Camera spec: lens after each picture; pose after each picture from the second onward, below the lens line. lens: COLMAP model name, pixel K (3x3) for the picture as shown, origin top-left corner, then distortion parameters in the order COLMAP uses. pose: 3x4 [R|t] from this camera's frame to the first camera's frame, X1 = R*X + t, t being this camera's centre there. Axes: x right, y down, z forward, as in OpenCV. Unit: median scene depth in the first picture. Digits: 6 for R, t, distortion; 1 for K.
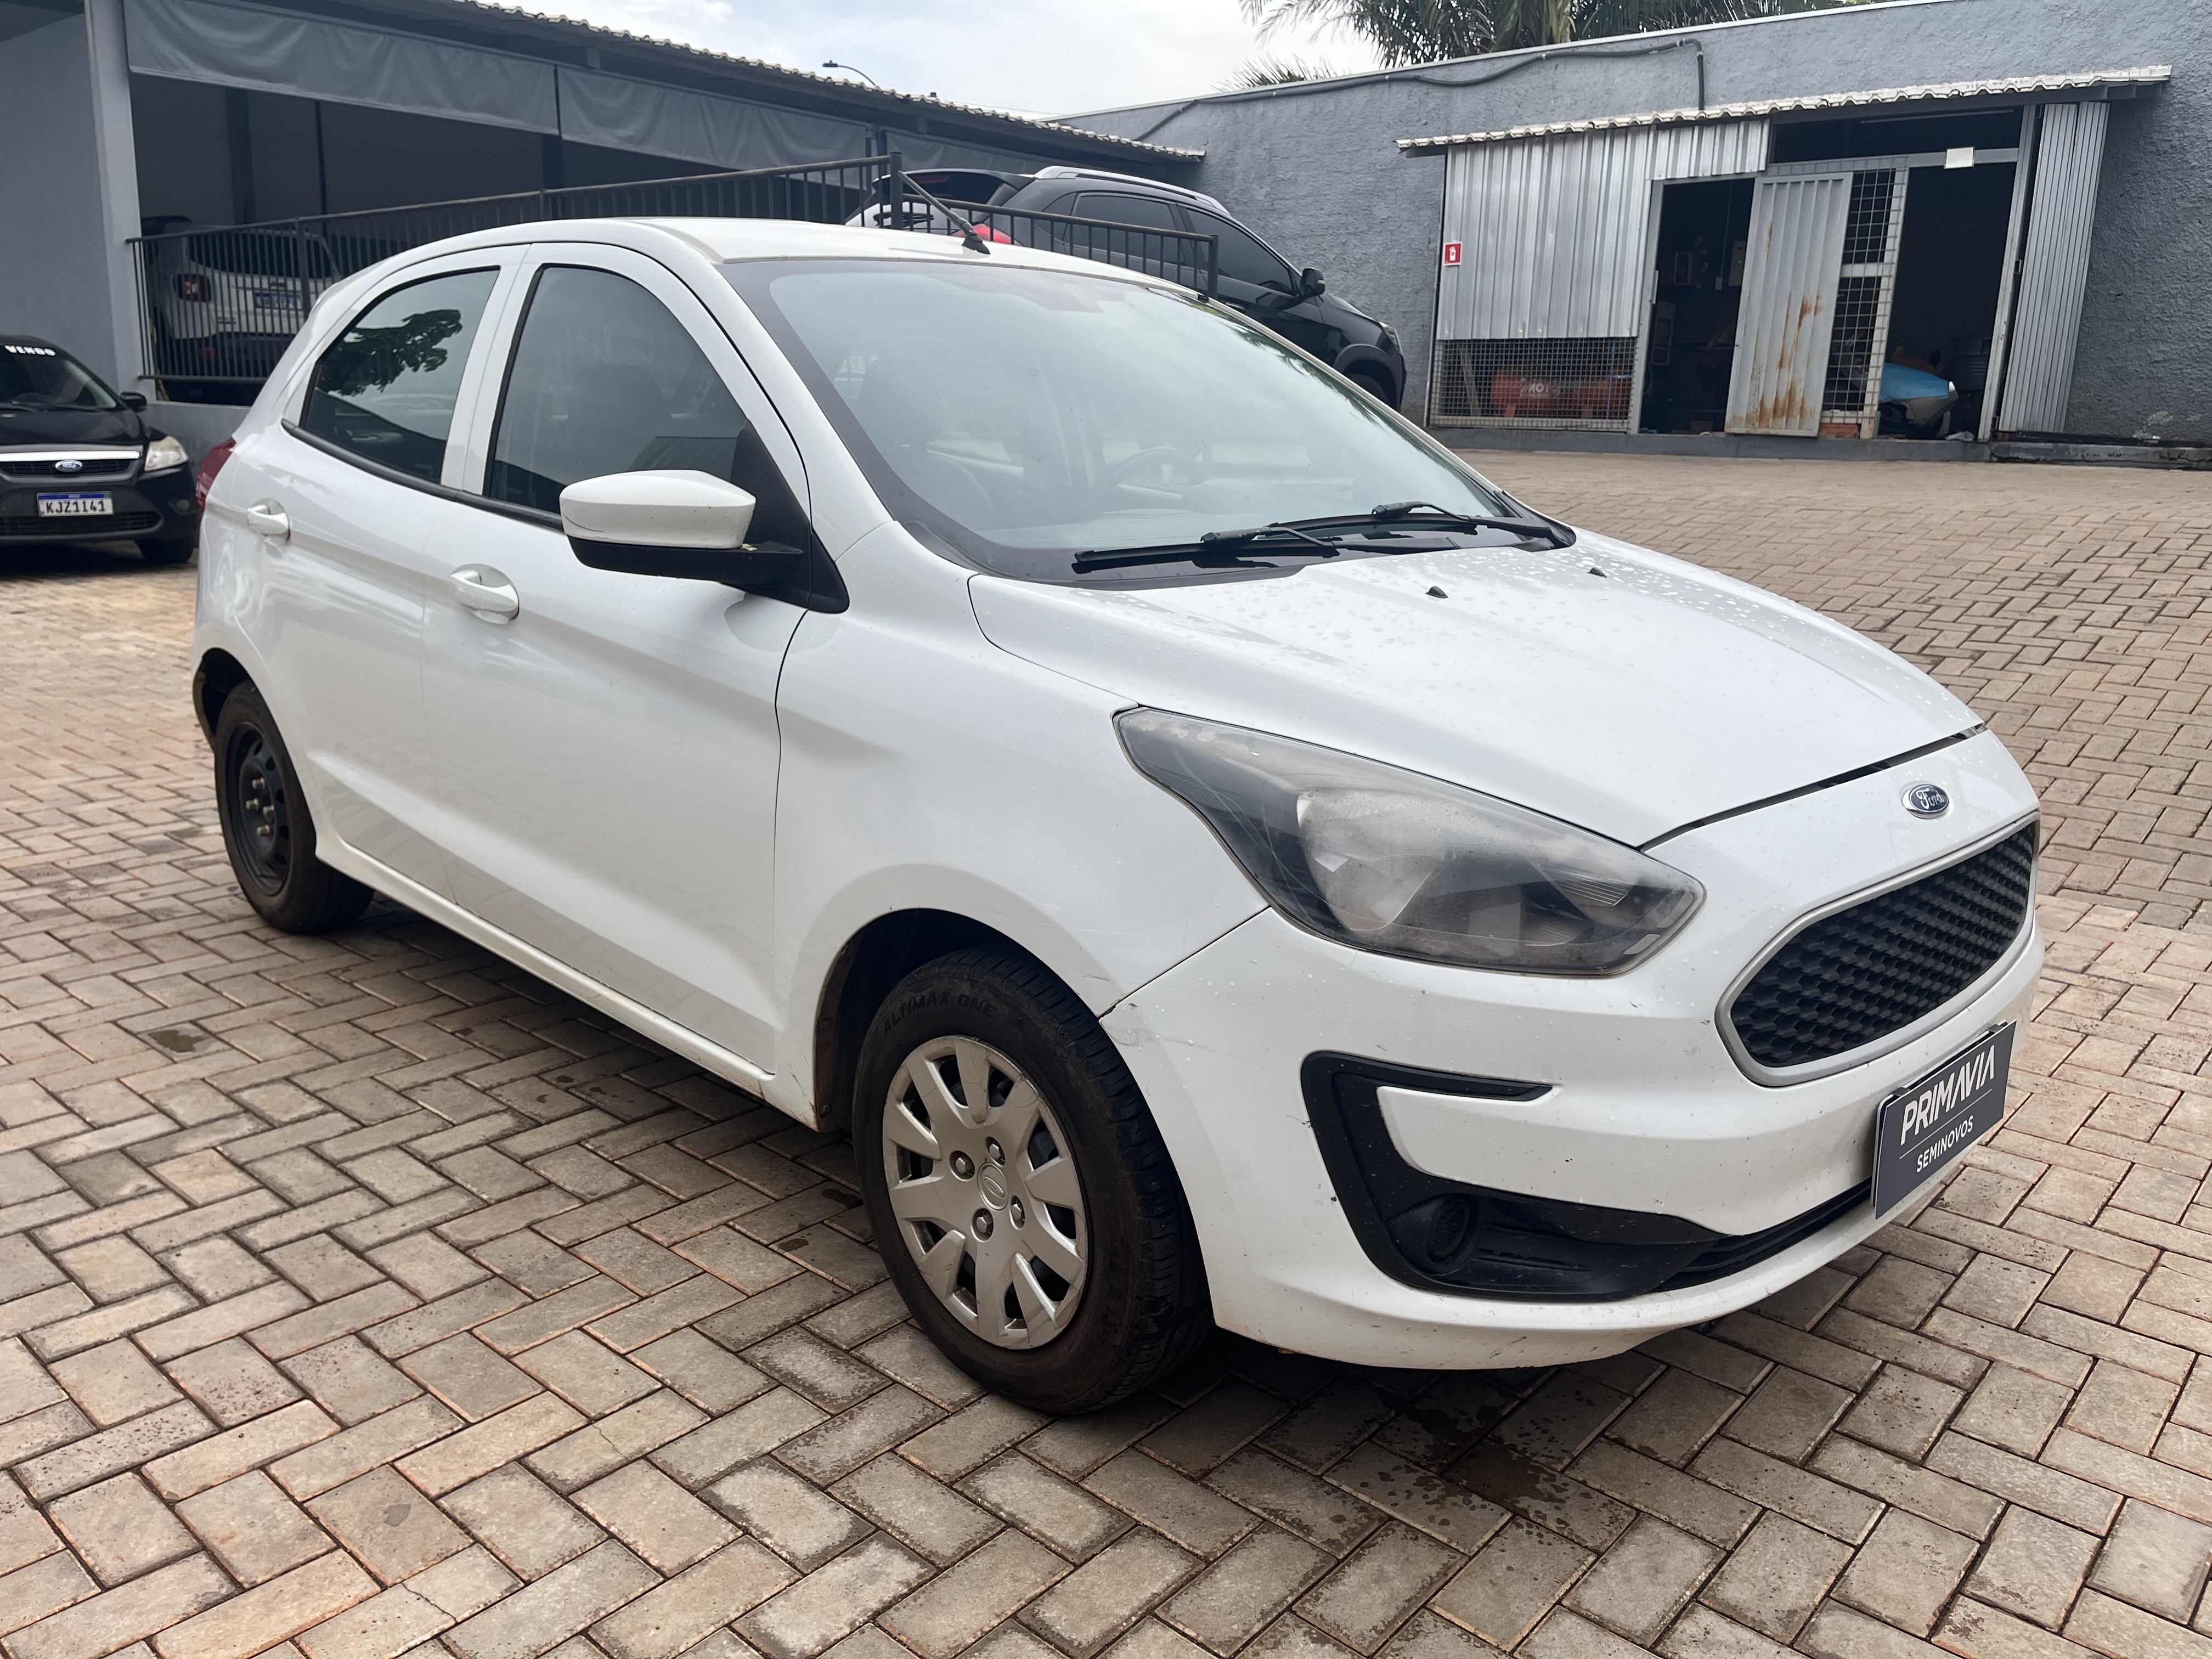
lens RADIAL K [[1680.5, 0, 1099.8], [0, 1680.5, 824.5], [0, 0, 1]] dist [0.047977, -0.044053]
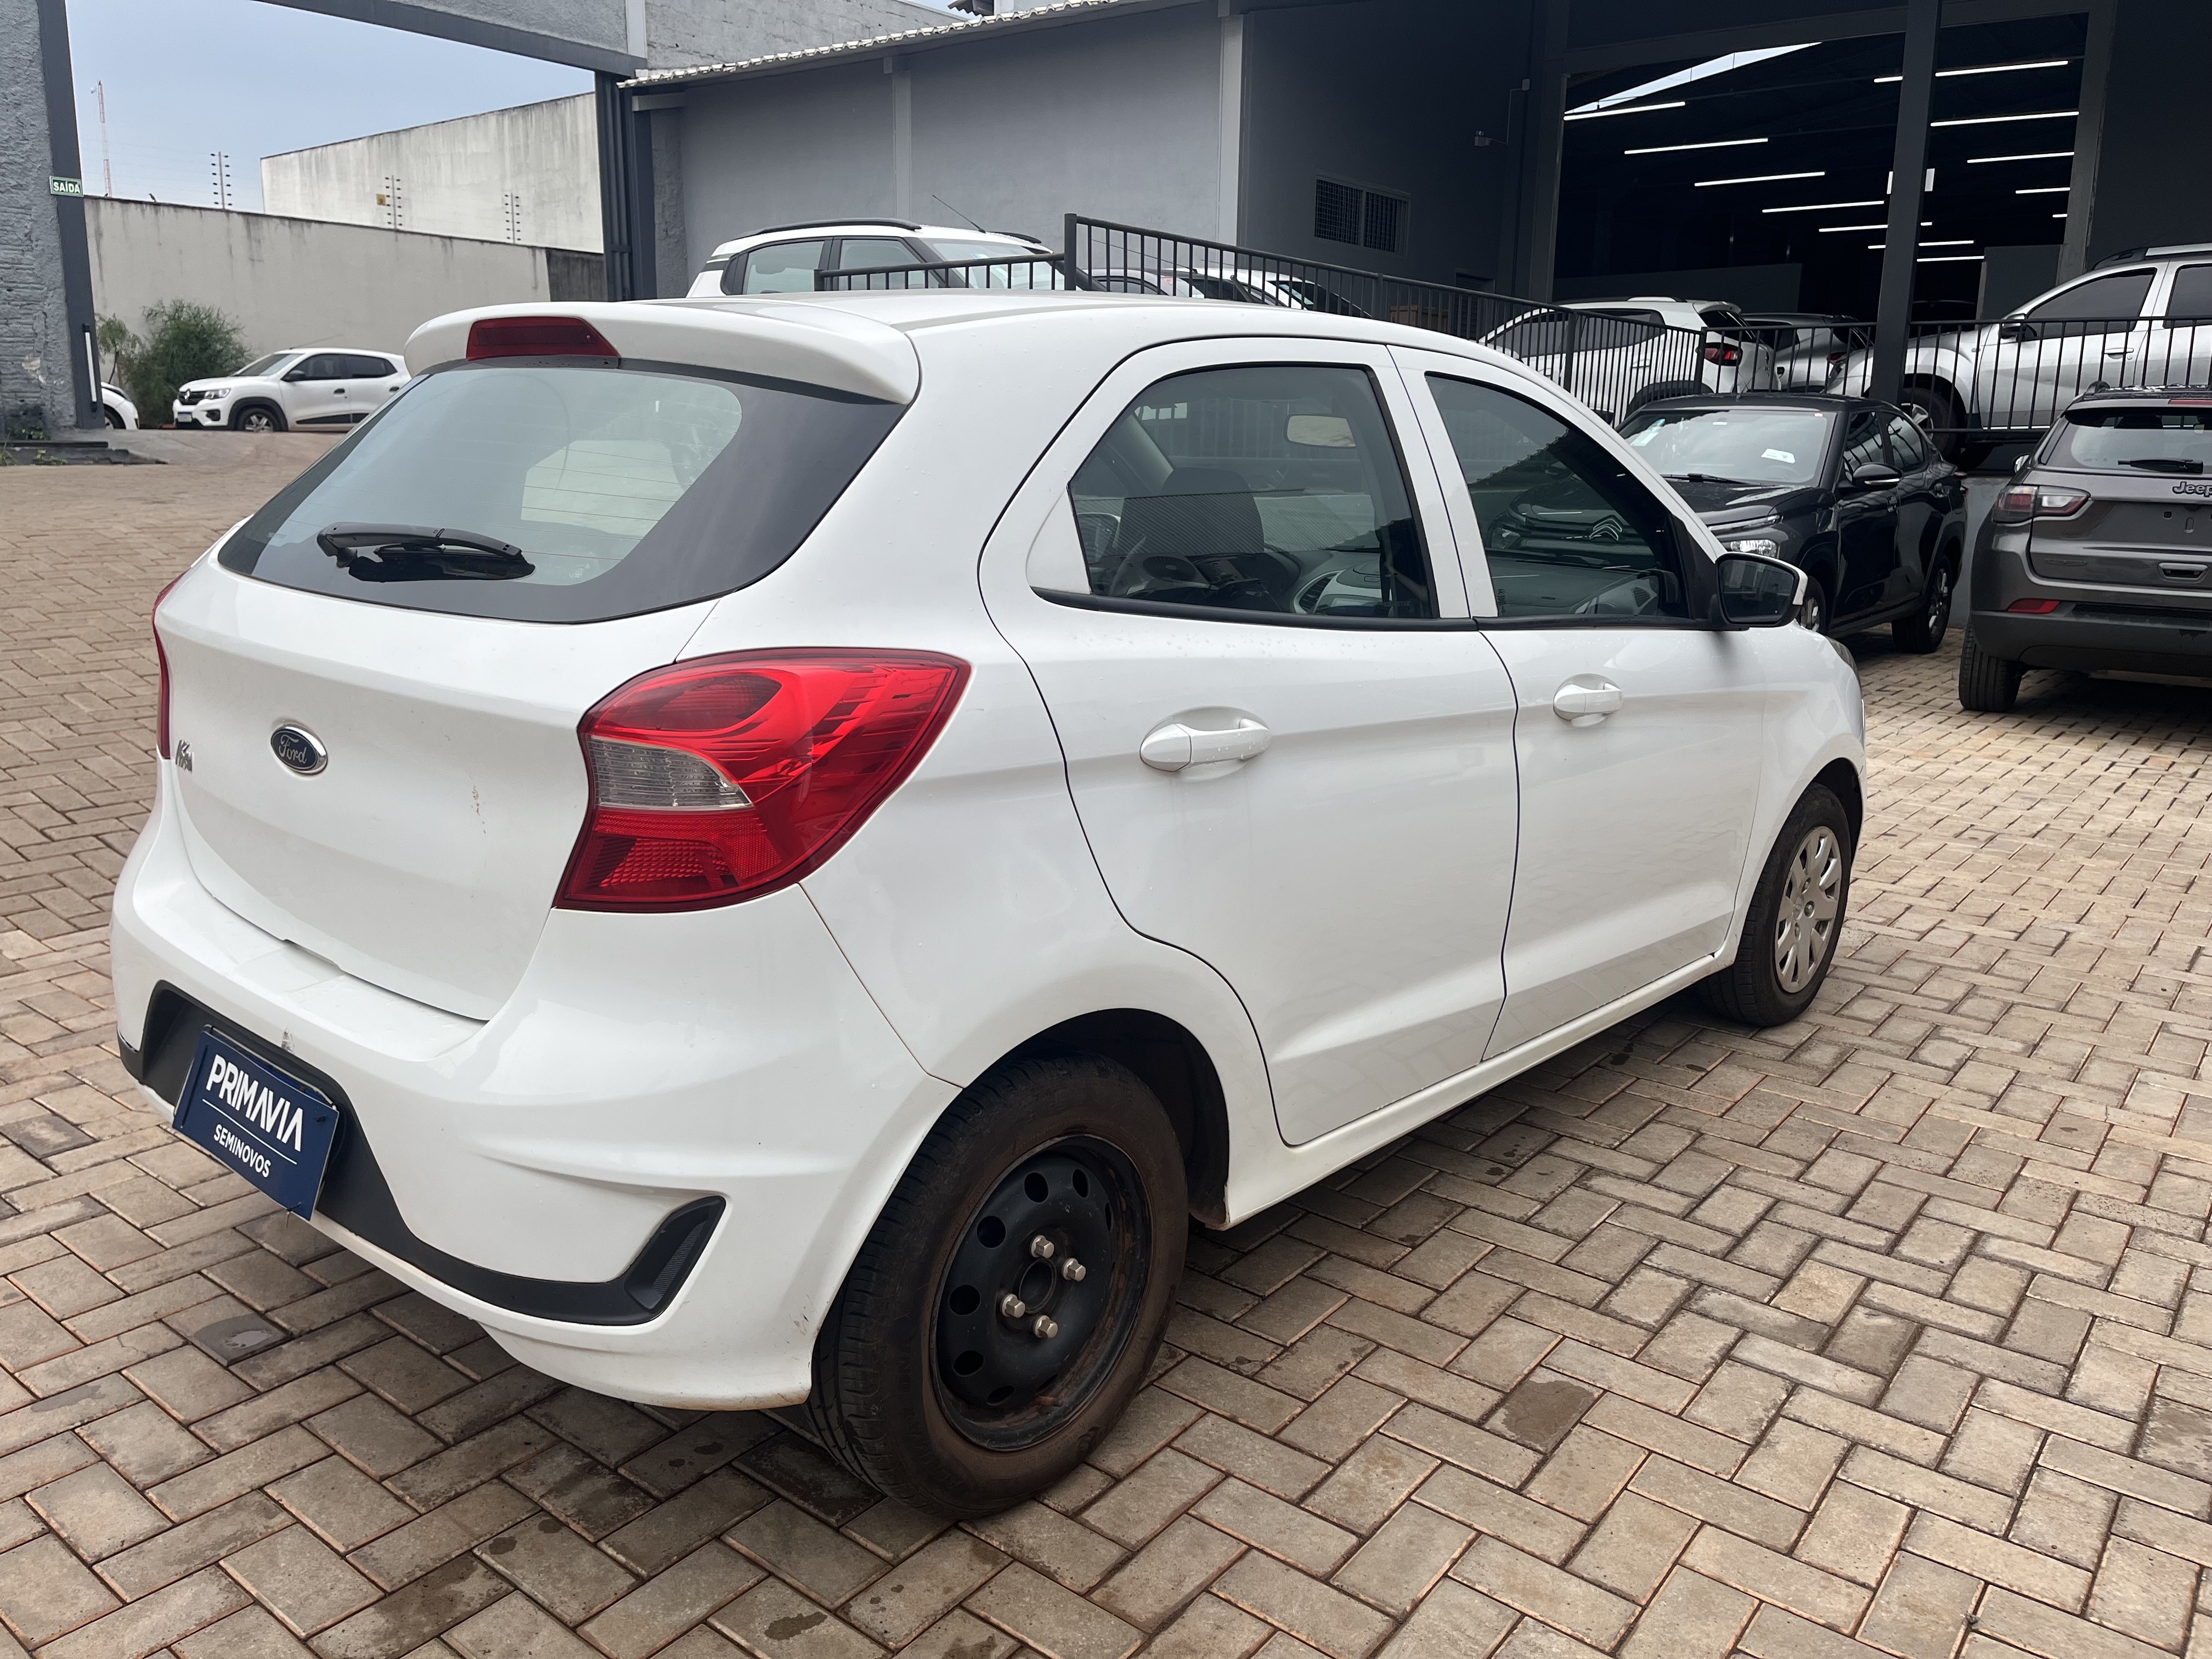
lens RADIAL K [[1680.5, 0, 1087.6], [0, 1680.5, 818.2], [0, 0, 1]] dist [0.047977, -0.044053]
pose [[-0.061344, -0.232714, 0.970609, -1.420056], [0.231866, 0.942515, 0.240632, -0.401695], [-0.970812, 0.239812, -0.003859, 1.368046]]
